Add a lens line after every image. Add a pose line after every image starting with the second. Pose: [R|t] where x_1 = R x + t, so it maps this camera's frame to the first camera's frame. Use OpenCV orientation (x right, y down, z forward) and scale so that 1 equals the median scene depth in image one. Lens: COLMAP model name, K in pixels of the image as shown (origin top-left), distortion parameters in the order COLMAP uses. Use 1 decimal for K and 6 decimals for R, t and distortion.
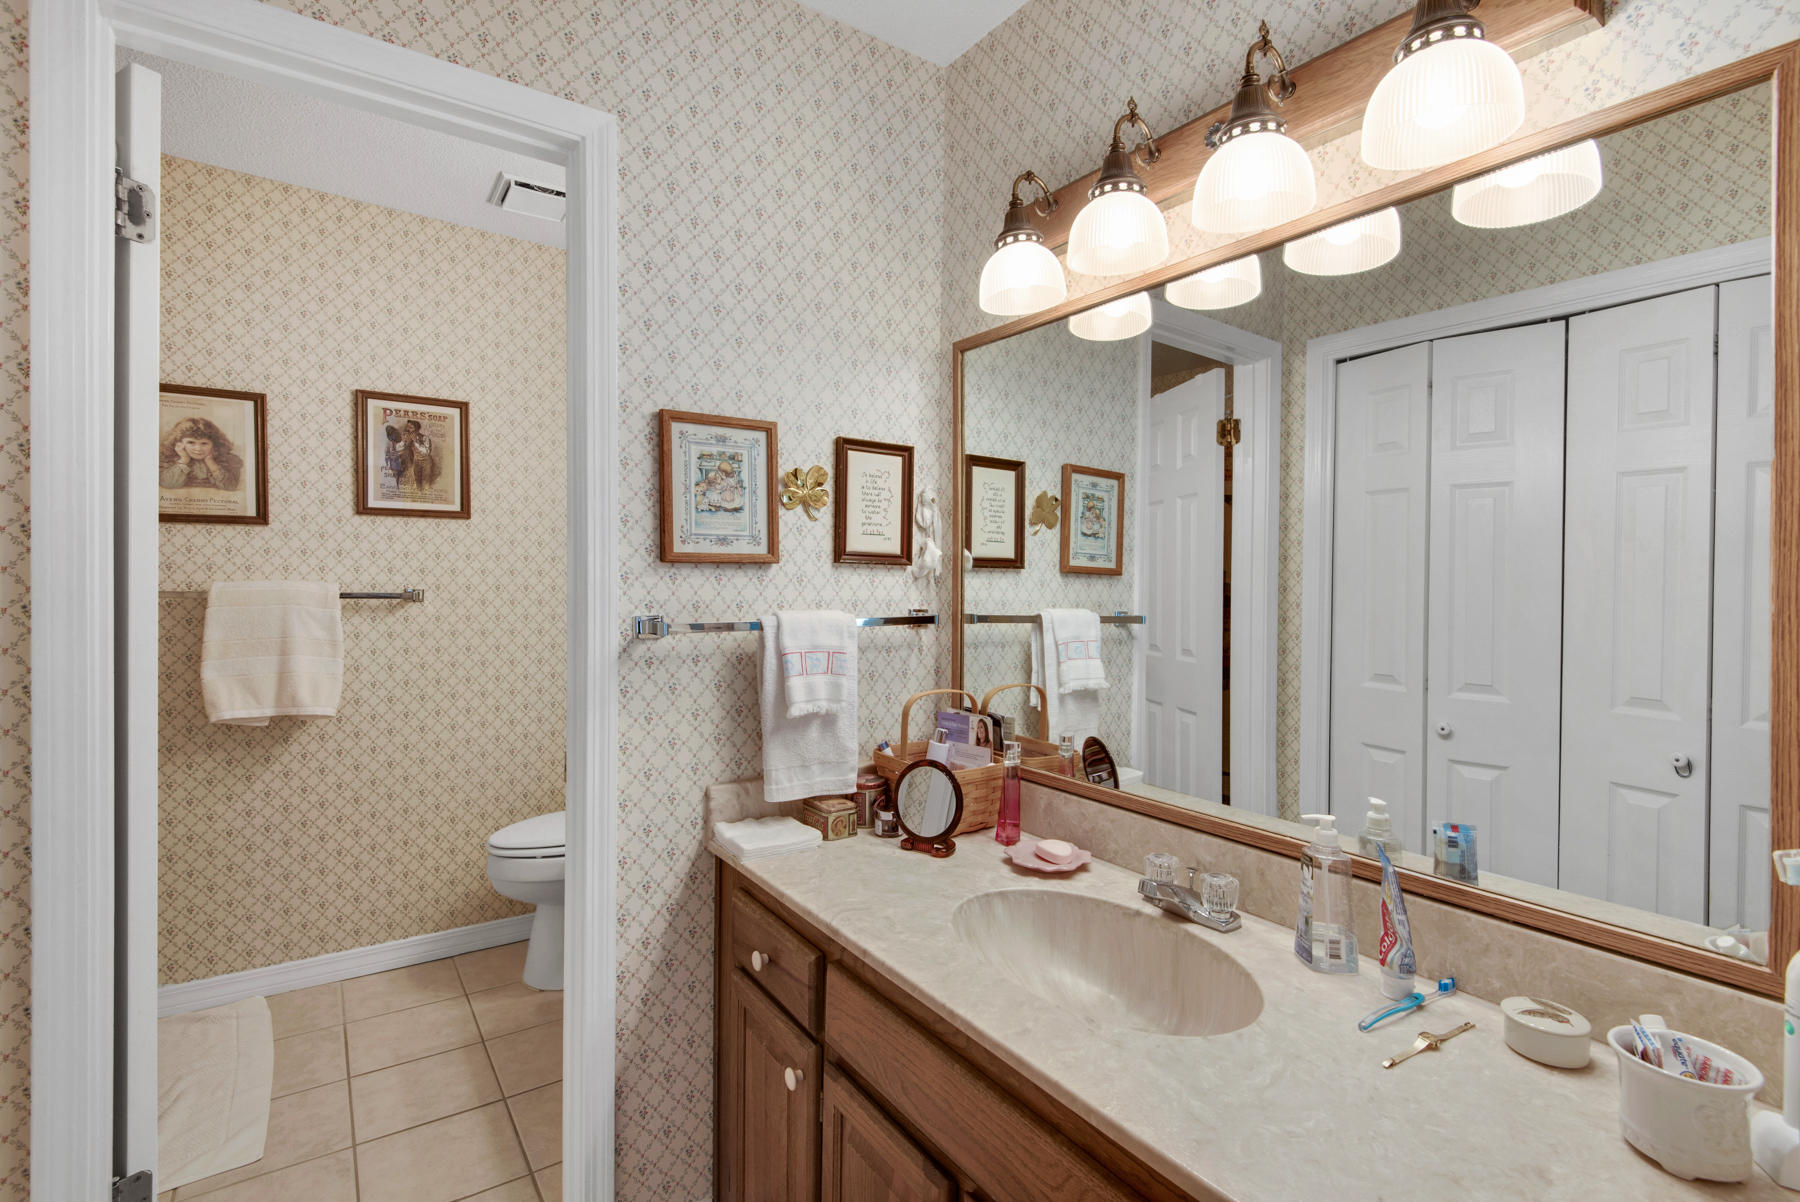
lens RADIAL K [[818.2, 0, 904.0], [0, 818.2, 628.9], [0, 0, 1]] dist [0.001345, 0.000166]
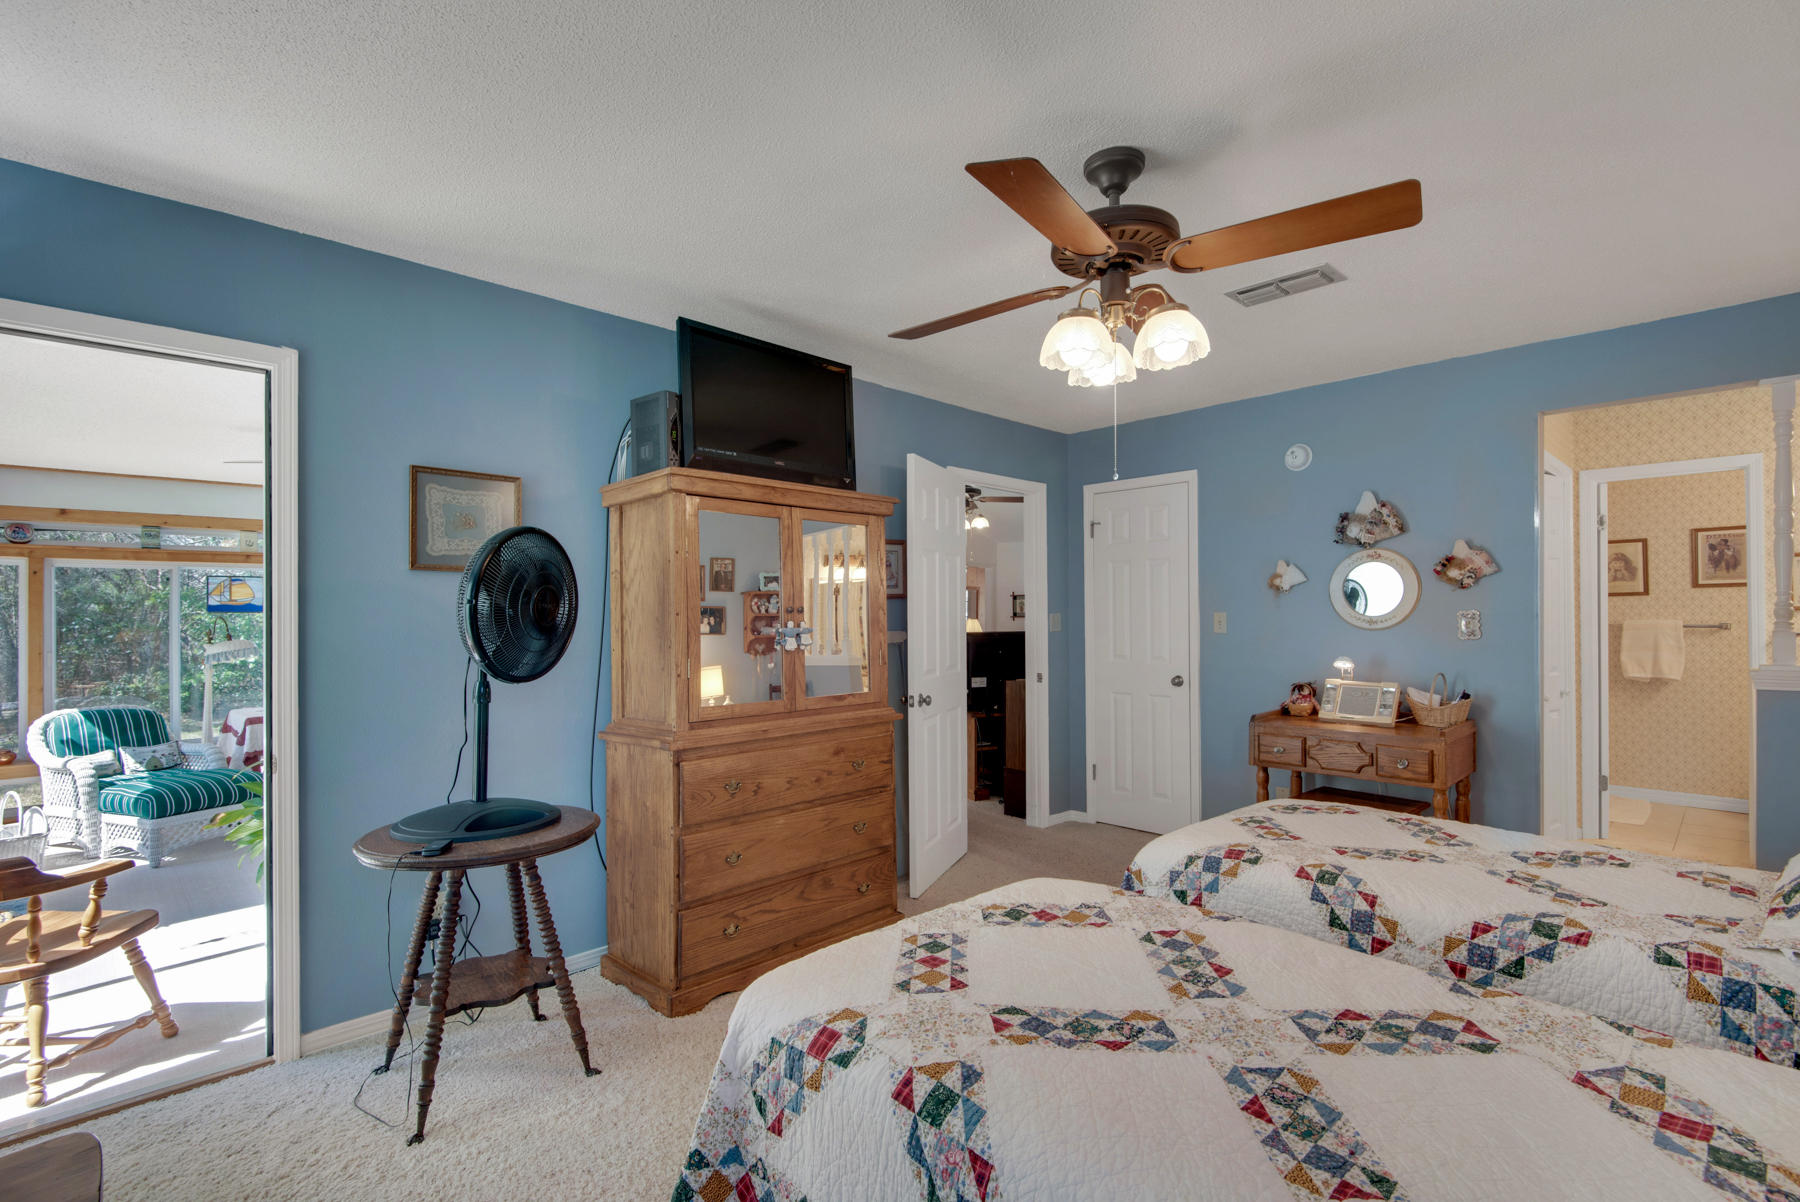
lens RADIAL K [[836.8, 0, 888.2], [0, 836.8, 579.0], [0, 0, 1]] dist [0.030135, -0.022500]
pose [[0.146736, -0.050288, -0.987897, 1.238647], [-0.040102, 0.997583, -0.056738, 0.046570], [0.988363, 0.047942, 0.144365, -1.435339]]
